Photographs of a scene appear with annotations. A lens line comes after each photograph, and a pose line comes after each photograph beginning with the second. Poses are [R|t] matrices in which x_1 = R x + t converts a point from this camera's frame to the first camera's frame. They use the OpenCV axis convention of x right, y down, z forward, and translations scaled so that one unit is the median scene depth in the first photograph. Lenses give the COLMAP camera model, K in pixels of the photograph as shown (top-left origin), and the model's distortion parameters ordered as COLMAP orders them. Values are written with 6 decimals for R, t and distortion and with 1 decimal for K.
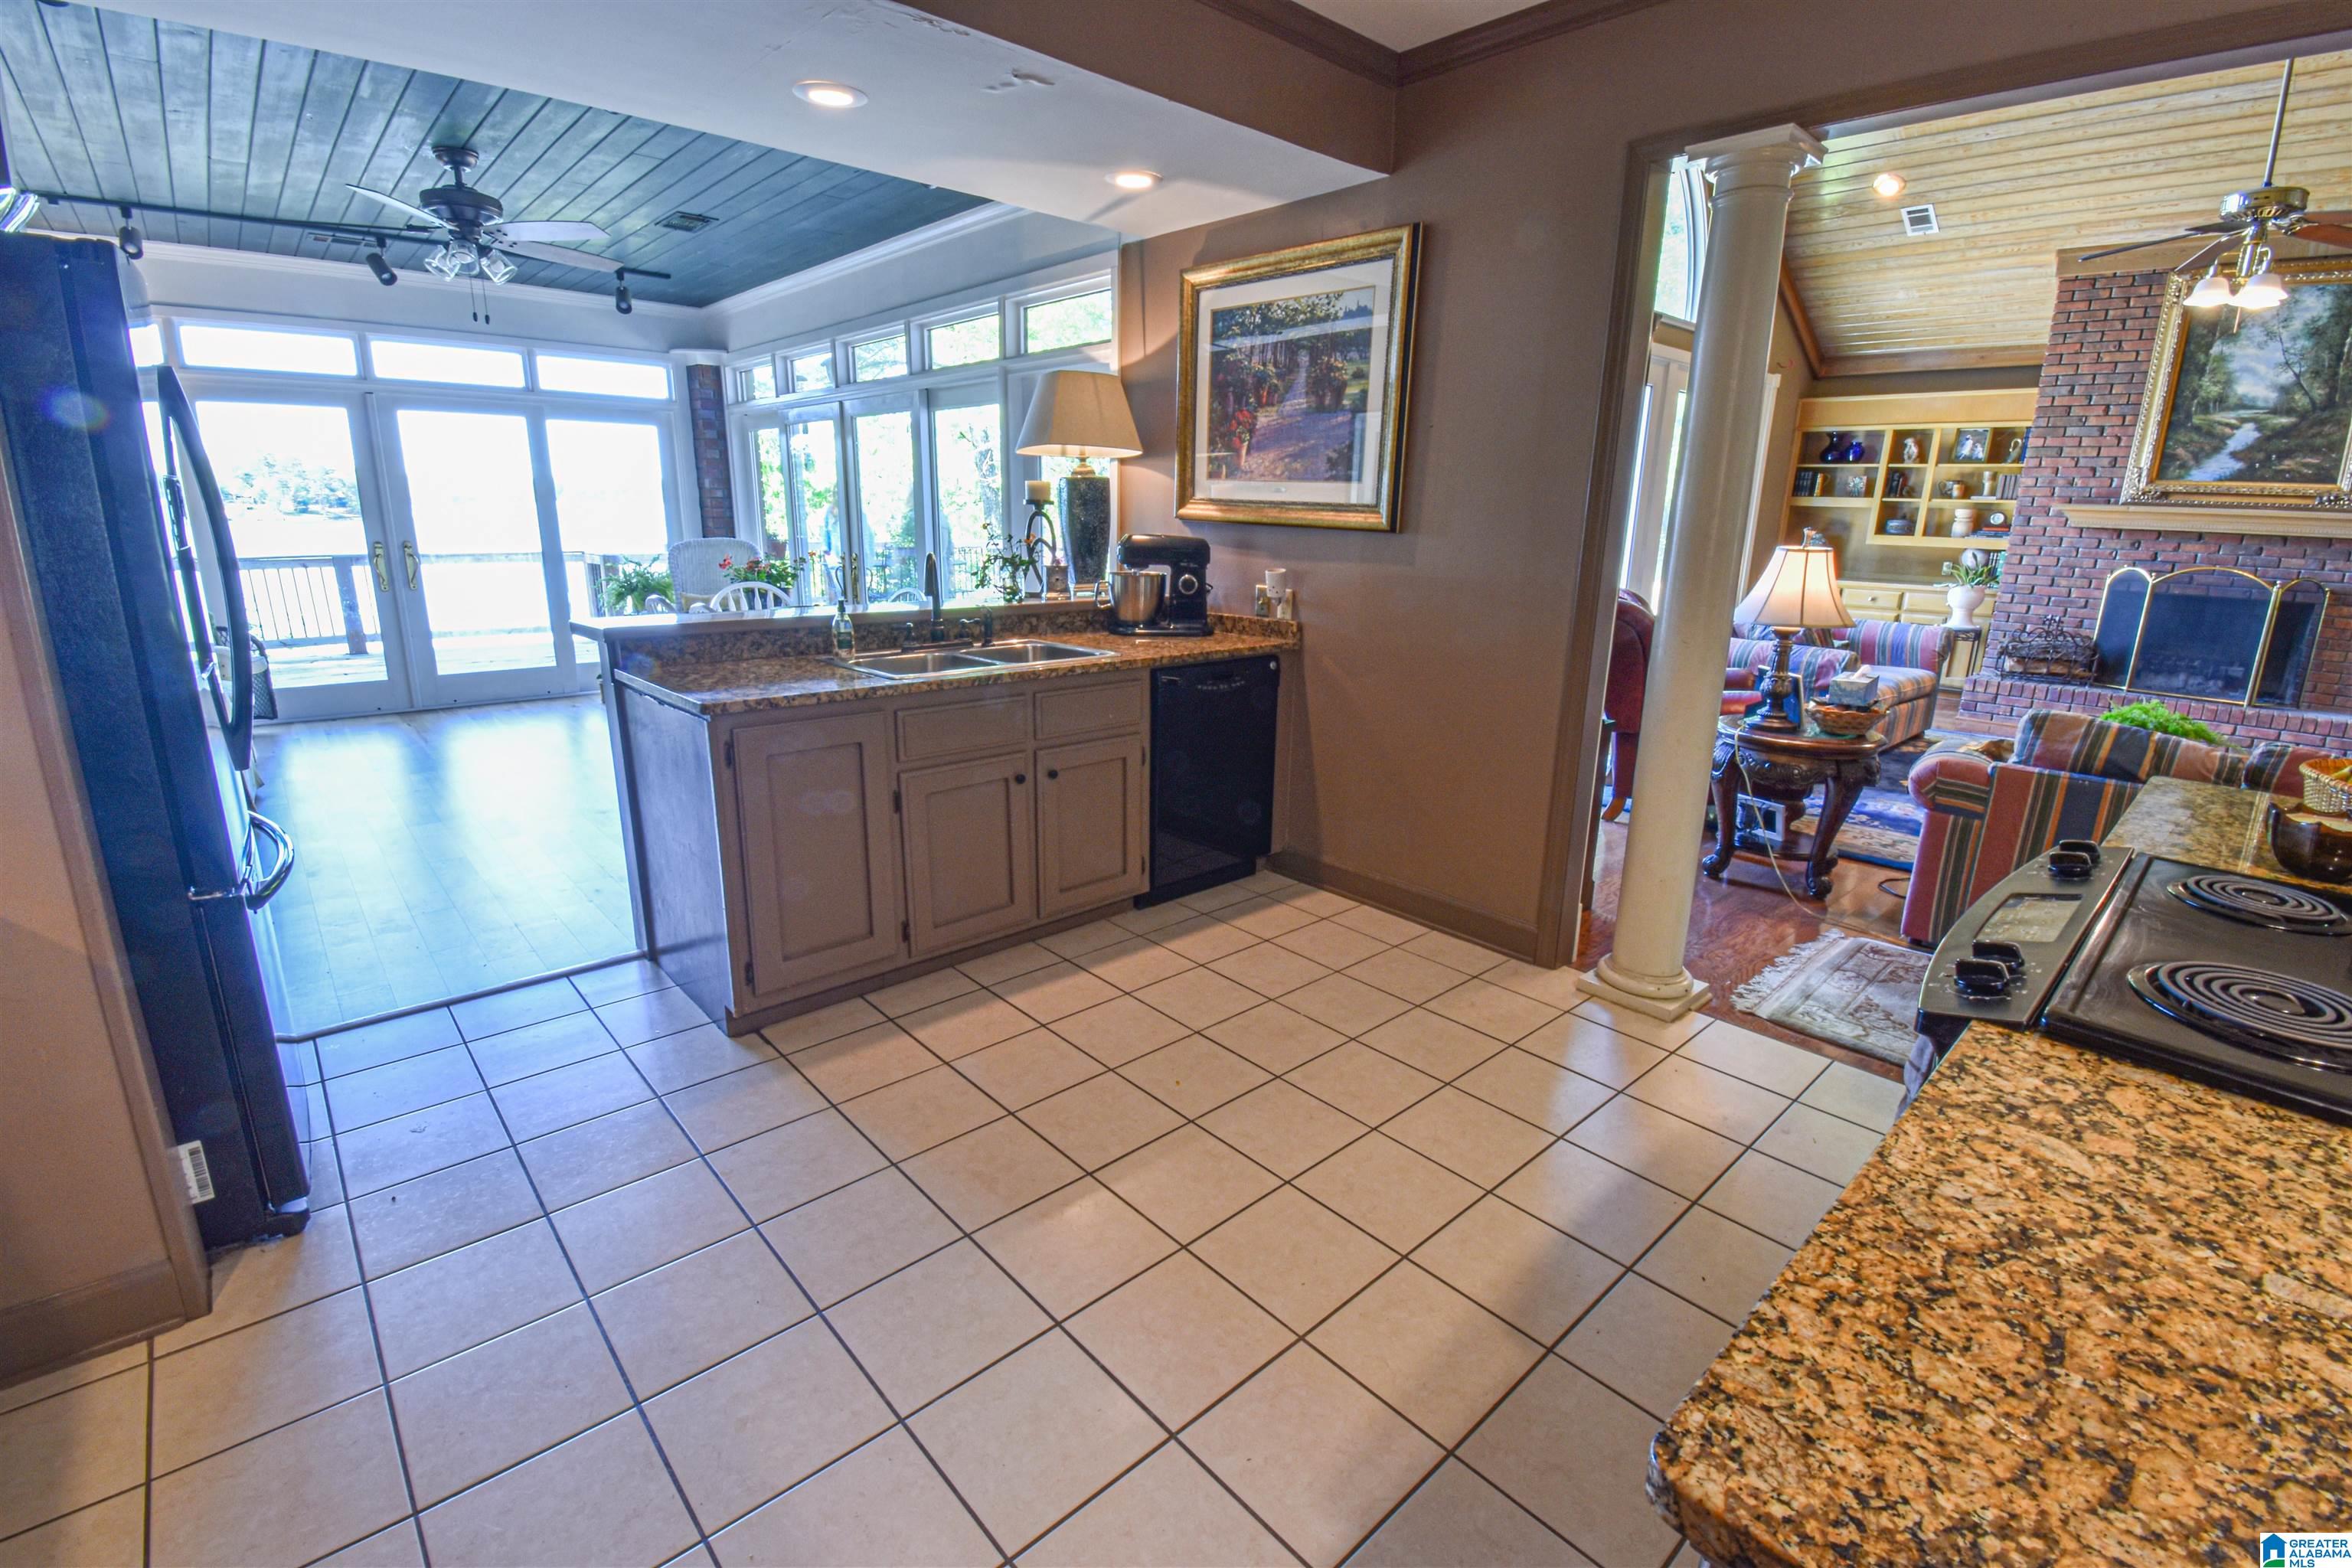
lens RADIAL K [[1024.5, 0, 1153.6], [0, 1024.5, 774.3], [0, 0, 1]] dist [-0.021059, -0.007801]
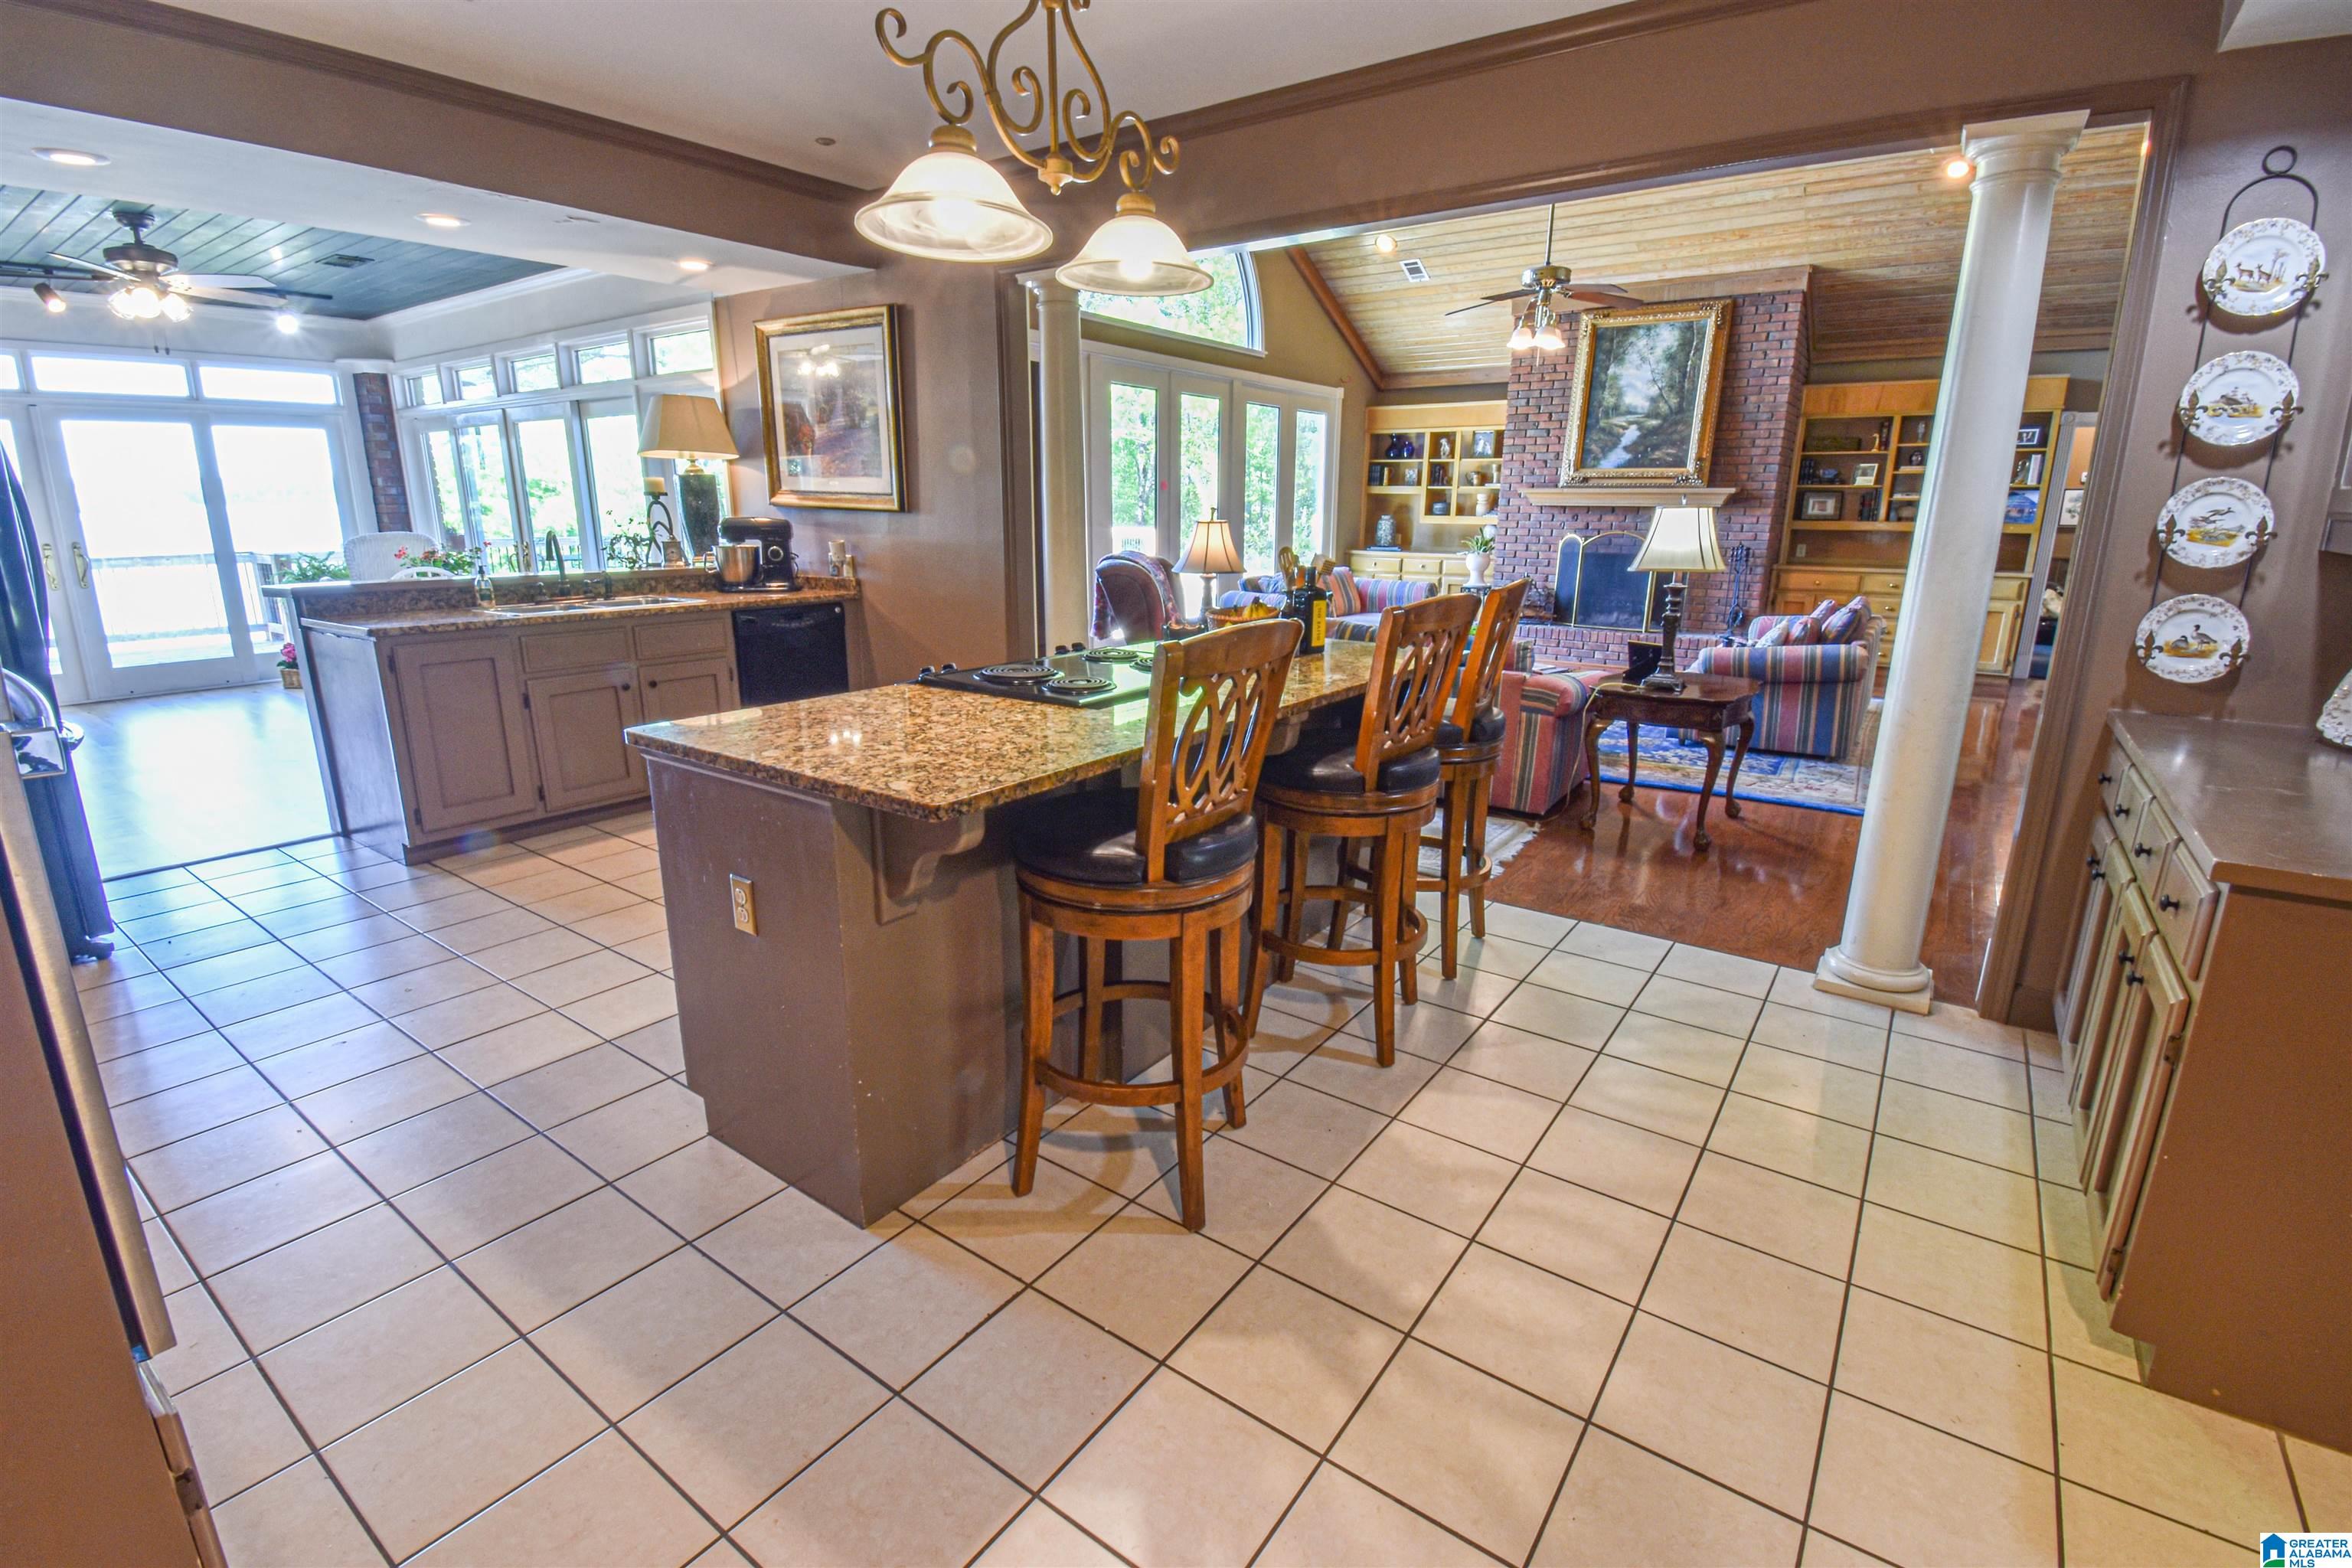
lens RADIAL K [[1040.6, 0, 1162.0], [0, 1040.6, 774.4], [0, 0, 1]] dist [-0.010566, -0.011695]
pose [[0.975315, -0.062831, 0.211690, 0.140255], [0.062897, 0.997999, 0.006432, 0.080839], [-0.211671, 0.007041, 0.977316, -0.280907]]
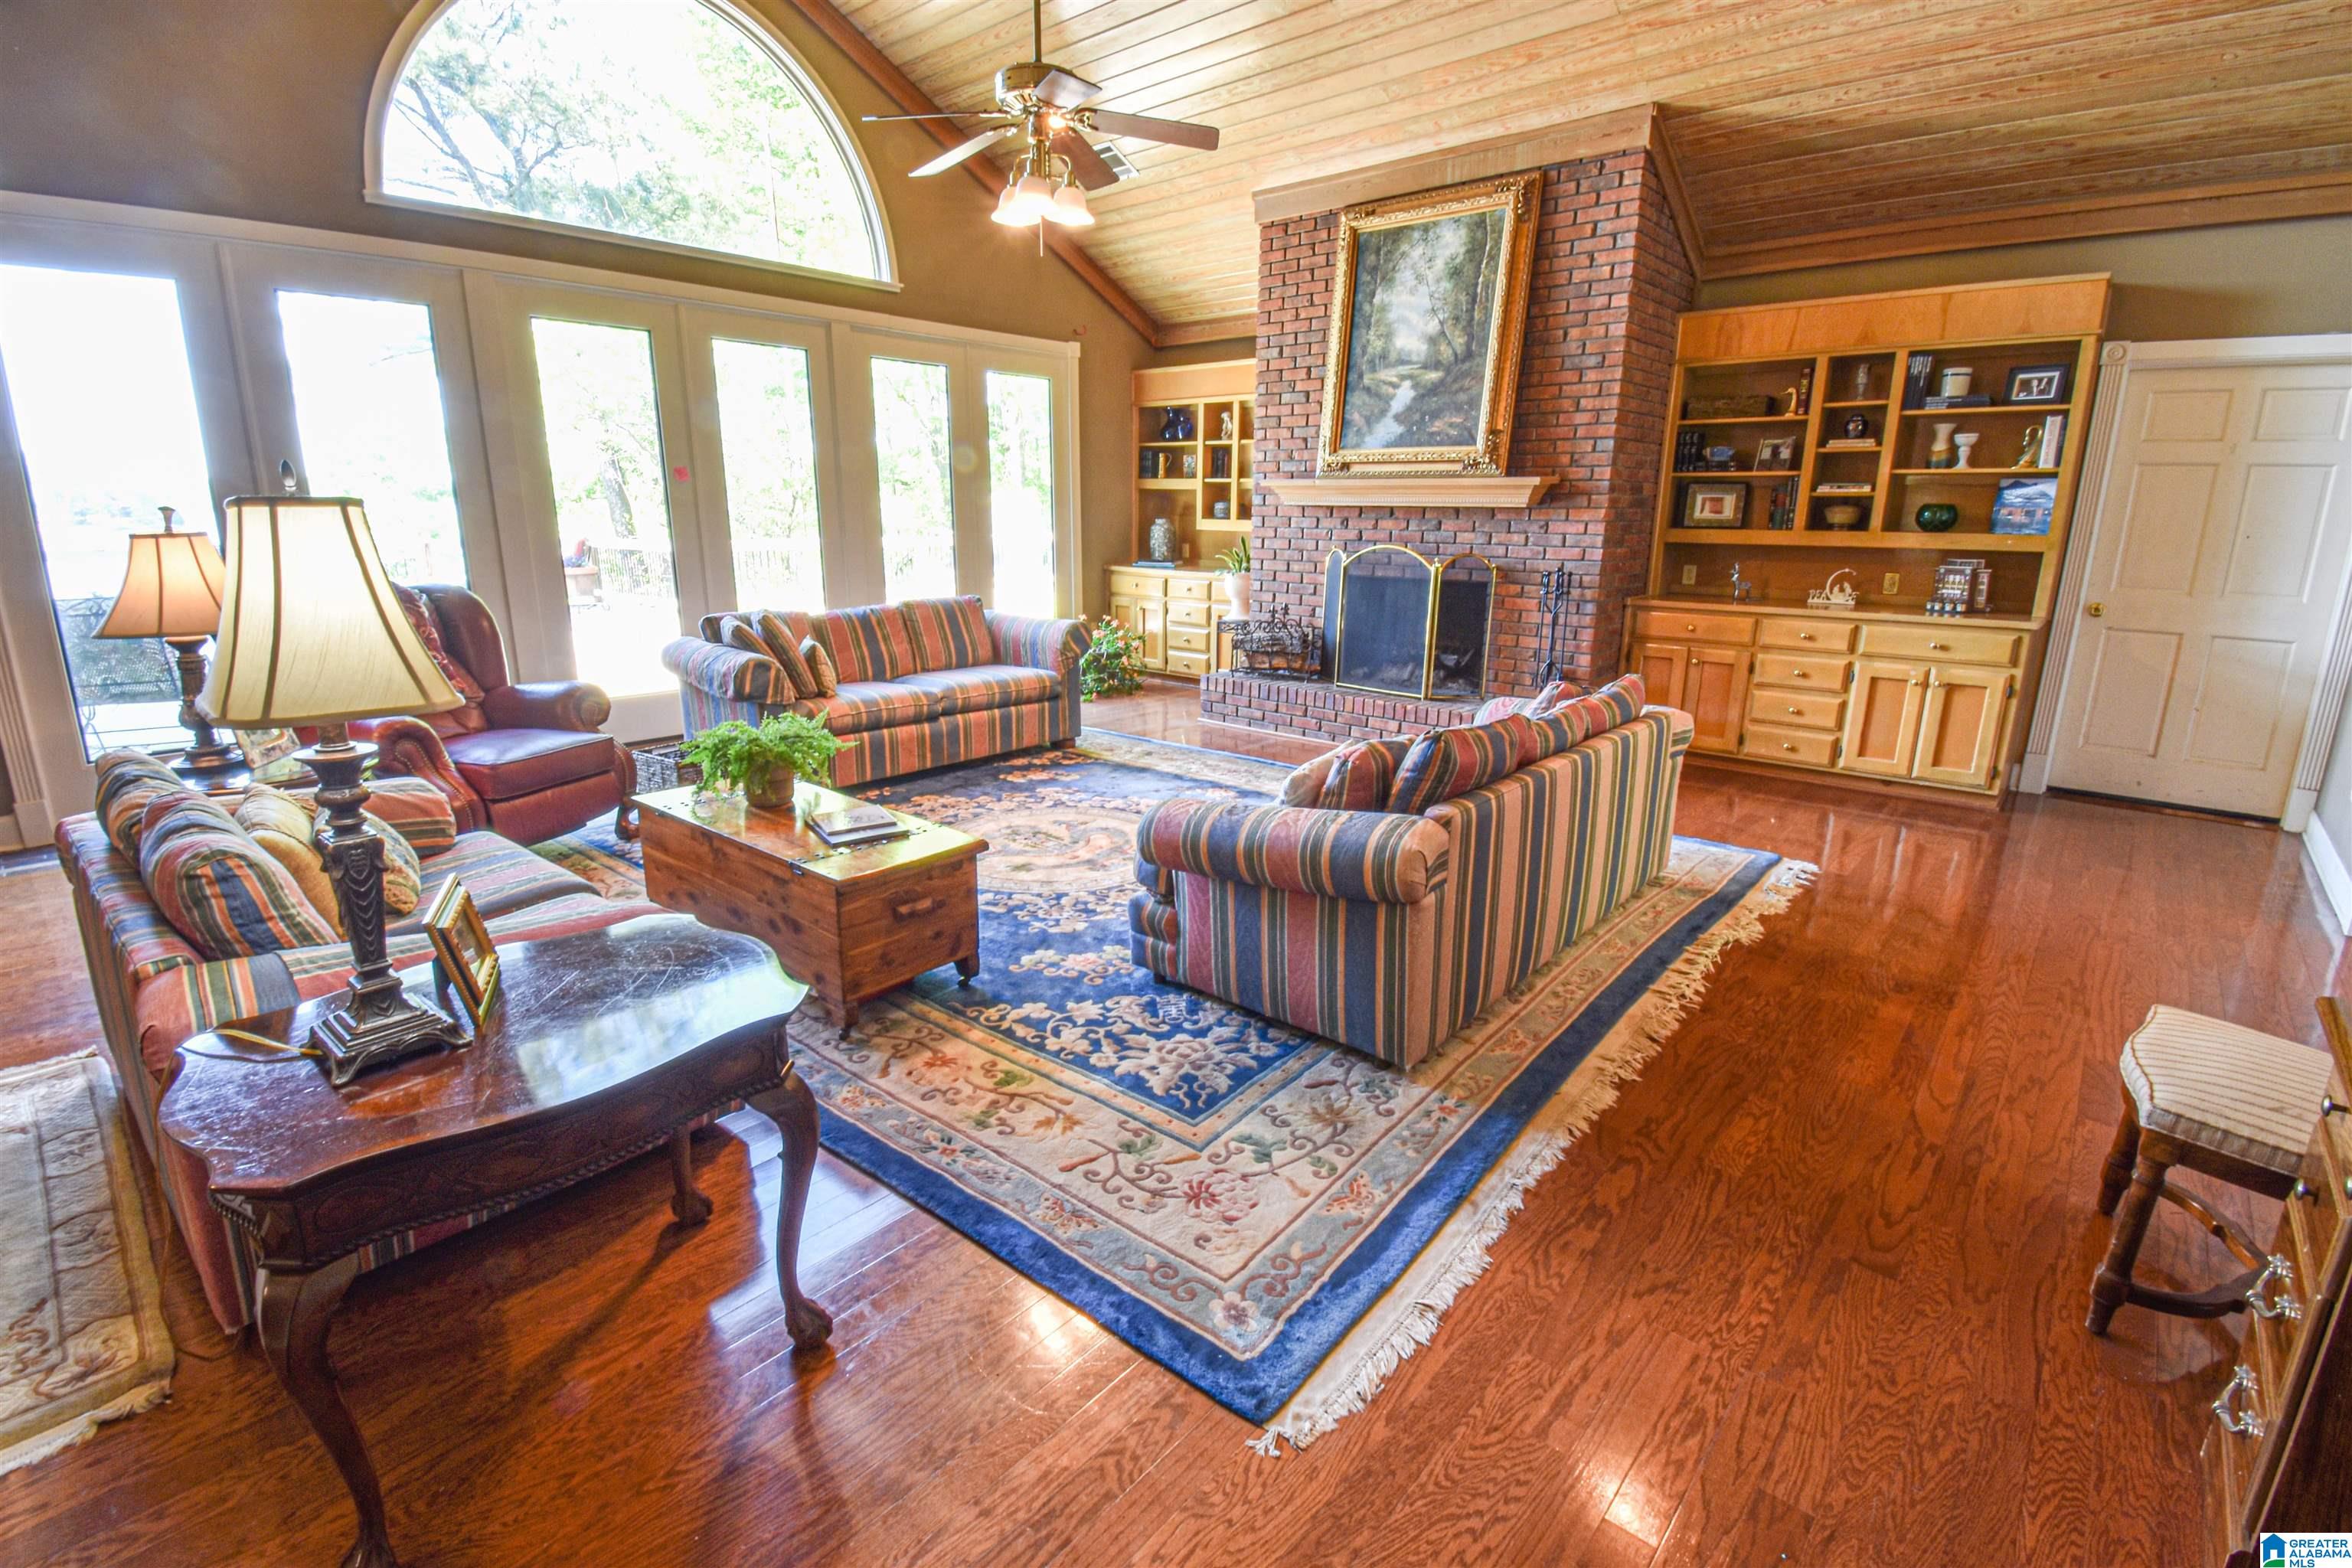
lens RADIAL K [[1040.6, 0, 1181.2], [0, 1040.6, 774.8], [0, 0, 1]] dist [-0.010566, -0.011695]
pose [[0.992297, -0.038619, 0.117710, 0.810571], [0.038385, 0.999254, 0.004255, -0.014025], [-0.117786, 0.000296, 0.993039, 0.092695]]
